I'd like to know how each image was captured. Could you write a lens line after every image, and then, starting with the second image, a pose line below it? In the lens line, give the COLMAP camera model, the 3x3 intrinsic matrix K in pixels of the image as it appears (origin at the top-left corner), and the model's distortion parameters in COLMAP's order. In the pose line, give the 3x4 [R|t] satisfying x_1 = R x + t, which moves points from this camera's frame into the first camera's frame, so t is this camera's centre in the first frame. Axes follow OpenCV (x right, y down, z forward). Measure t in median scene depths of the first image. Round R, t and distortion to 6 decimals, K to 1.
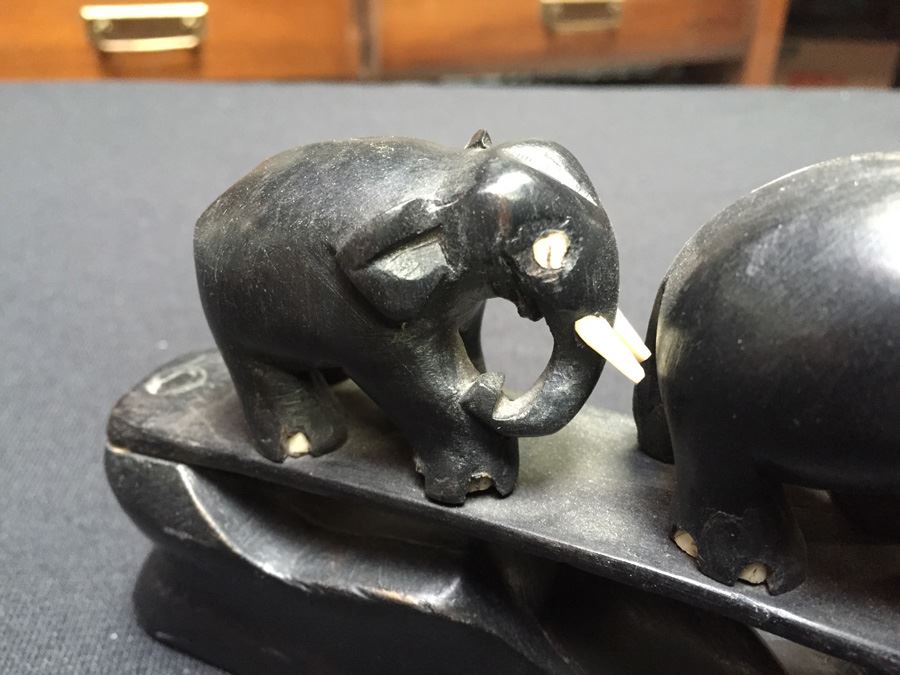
lens RADIAL K [[810.9, 0, 450.0], [0, 810.9, 337.5], [0, 0, 1]] dist [0.088512, -0.163826]
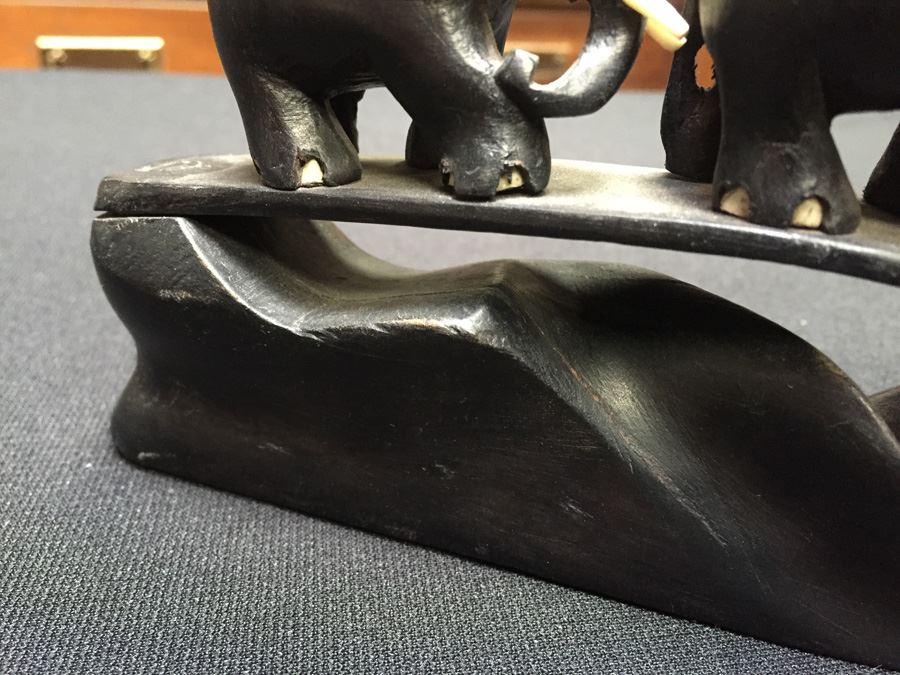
lens RADIAL K [[810.9, 0, 450.0], [0, 810.9, 337.5], [0, 0, 1]] dist [0.088512, -0.163826]
pose [[0.997794, -0.002107, 0.066359, -0.098546], [0.008416, 0.995447, -0.094940, 0.452379], [-0.065857, 0.095289, 0.993269, 0.076897]]
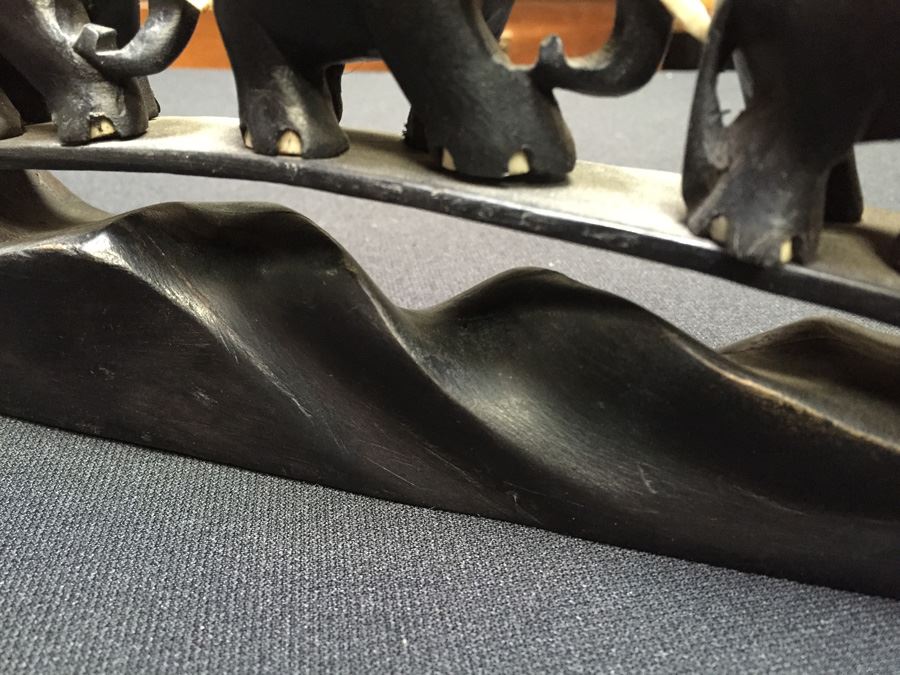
lens RADIAL K [[810.9, 0, 450.0], [0, 810.9, 337.5], [0, 0, 1]] dist [0.088512, -0.163826]
pose [[0.997354, -0.038478, 0.061675, 0.459725], [0.043557, 0.995577, -0.083243, 0.609143], [-0.058199, 0.085710, 0.994619, -0.205815]]
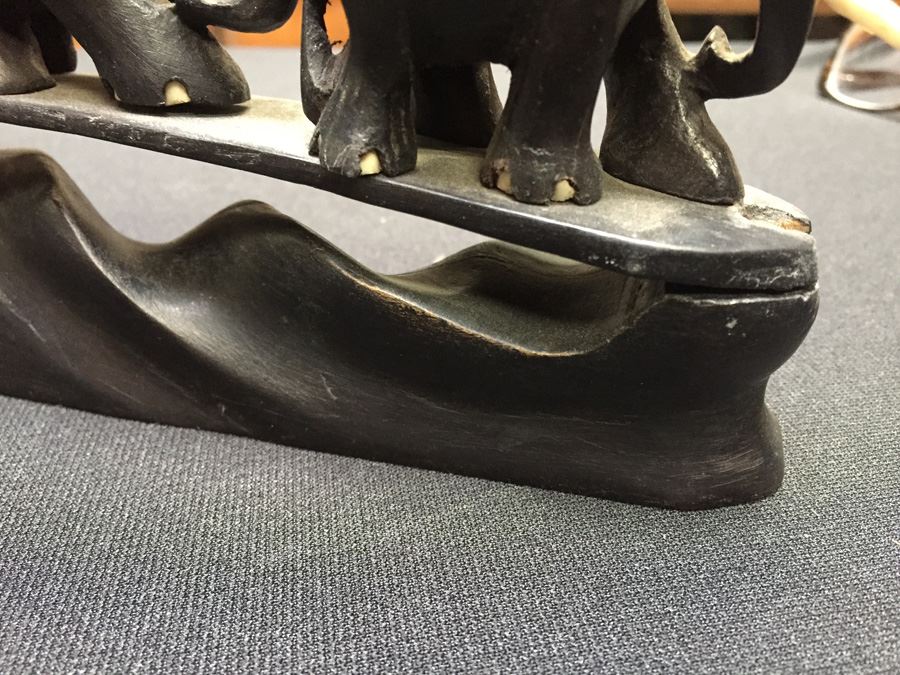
lens RADIAL K [[810.9, 0, 450.0], [0, 810.9, 337.5], [0, 0, 1]] dist [0.088512, -0.163826]
pose [[0.997083, -0.050838, 0.056930, 0.926671], [0.055037, 0.995679, -0.074789, 0.755296], [-0.052882, 0.077704, 0.995573, -0.337543]]
